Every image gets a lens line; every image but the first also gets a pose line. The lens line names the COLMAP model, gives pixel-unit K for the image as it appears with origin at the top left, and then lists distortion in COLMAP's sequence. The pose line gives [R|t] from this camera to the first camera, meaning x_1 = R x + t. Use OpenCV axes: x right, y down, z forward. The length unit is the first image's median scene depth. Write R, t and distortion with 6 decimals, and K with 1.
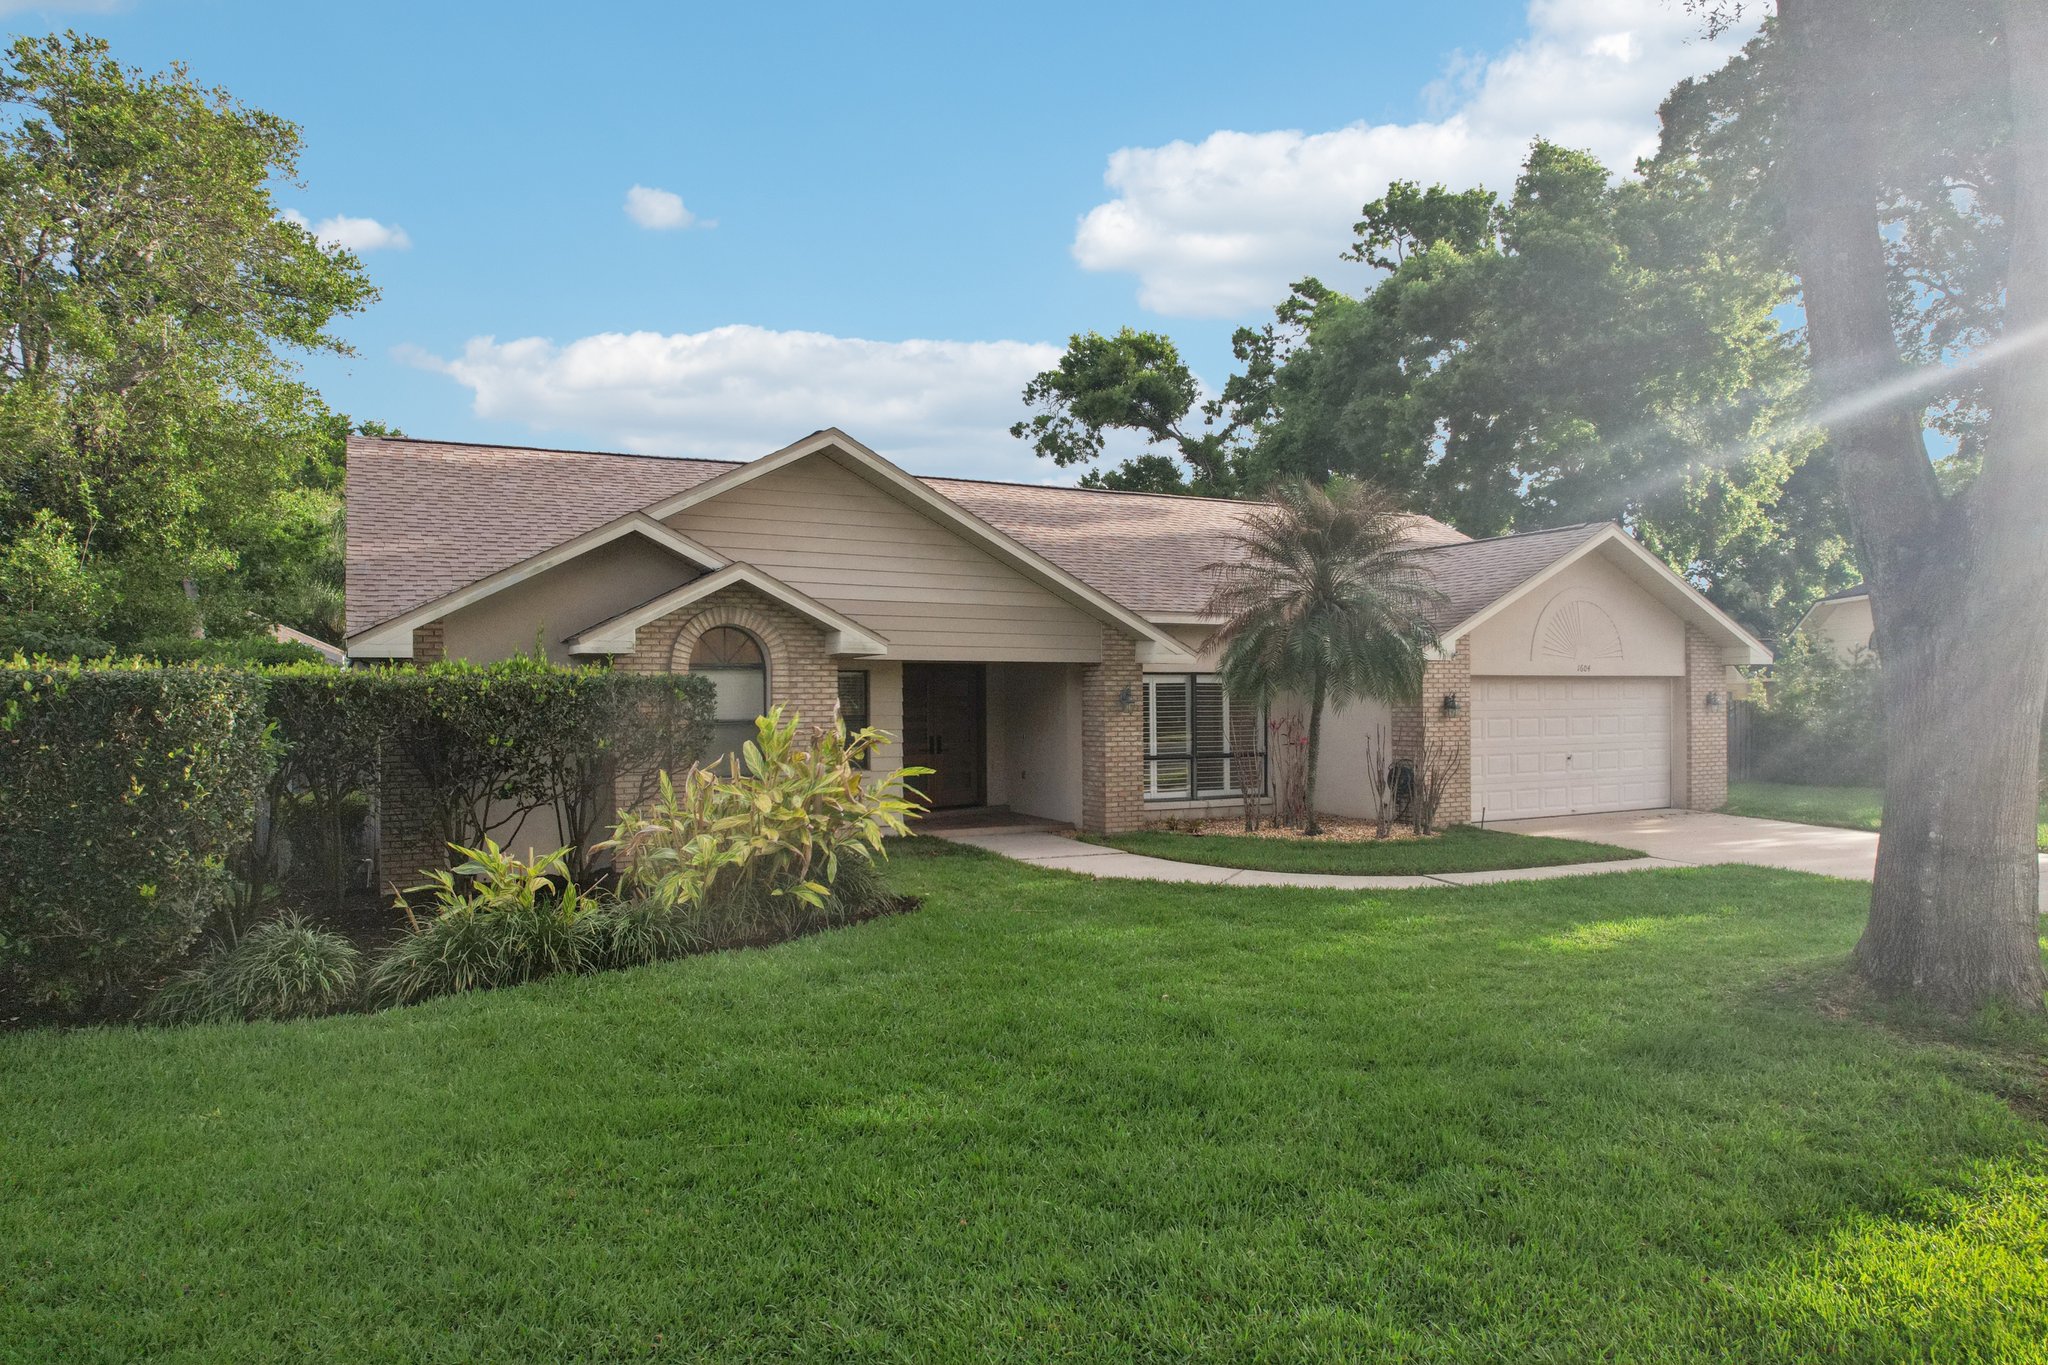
lens RADIAL K [[1335.1, 0, 1016.2], [0, 1335.1, 683.0], [0, 0, 1]] dist [-0.056507, 0.063330]
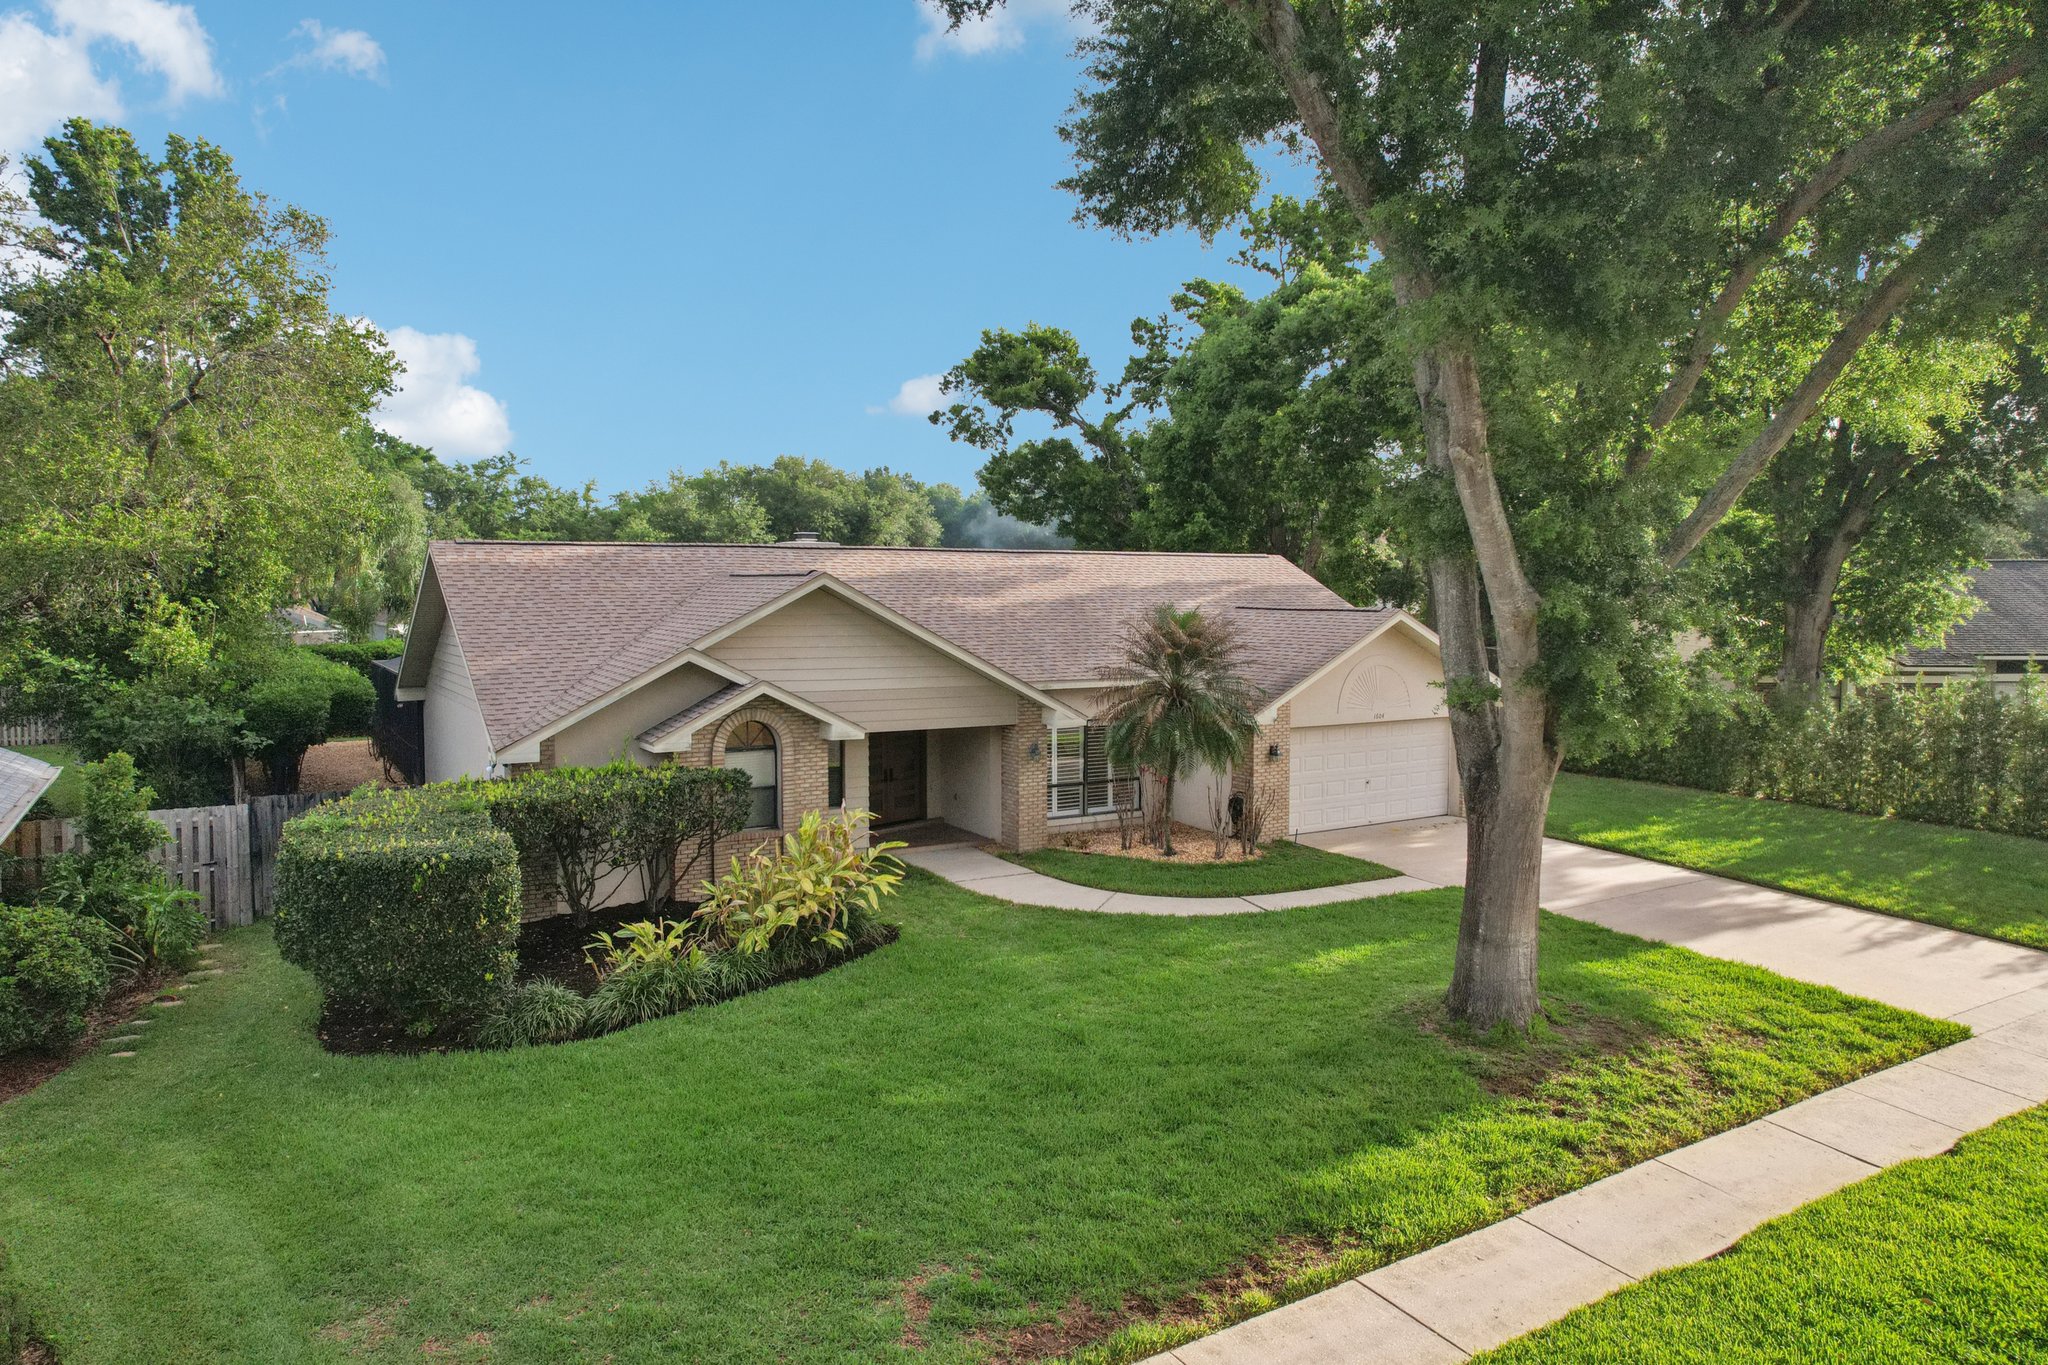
lens RADIAL K [[1373.7, 0, 999.6], [0, 1373.7, 615.1], [0, 0, 1]] dist [-0.006324, 0.001295]
pose [[0.998134, 0.004020, 0.060926, -0.041238], [-0.006085, 0.999412, 0.033753, -0.188144], [-0.060755, -0.034061, 0.997571, -0.413236]]
